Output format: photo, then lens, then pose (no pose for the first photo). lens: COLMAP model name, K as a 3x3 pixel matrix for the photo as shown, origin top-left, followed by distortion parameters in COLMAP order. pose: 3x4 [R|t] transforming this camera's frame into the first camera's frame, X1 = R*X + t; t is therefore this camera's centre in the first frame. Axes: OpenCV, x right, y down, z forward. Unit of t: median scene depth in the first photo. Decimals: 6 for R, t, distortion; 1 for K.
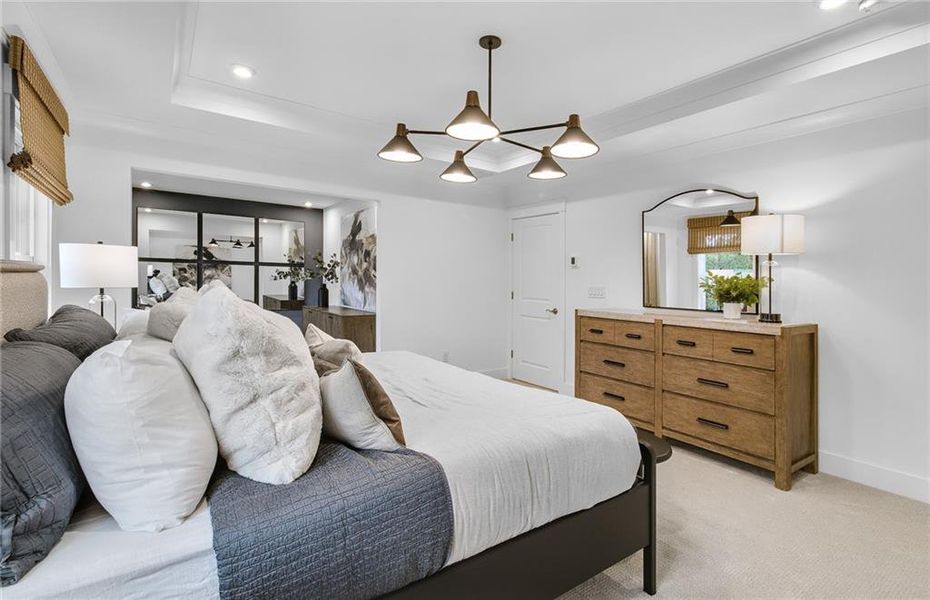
lens RADIAL K [[446.9, 0, 466.3], [0, 446.9, 293.8], [0, 0, 1]] dist [-0.008268, -0.000124]
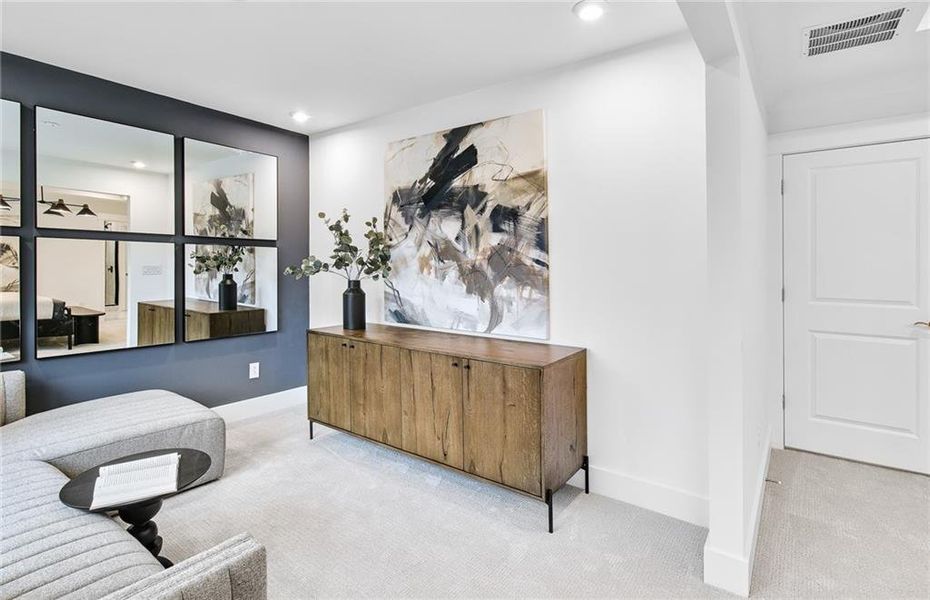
lens RADIAL K [[446.9, 0, 470.2], [0, 446.9, 263.5], [0, 0, 1]] dist [-0.008268, -0.000124]
pose [[0.945723, -0.017802, 0.324487, -0.390464], [0.026586, 0.999390, -0.022656, -0.028772], [-0.323886, 0.030053, 0.945619, 0.557350]]
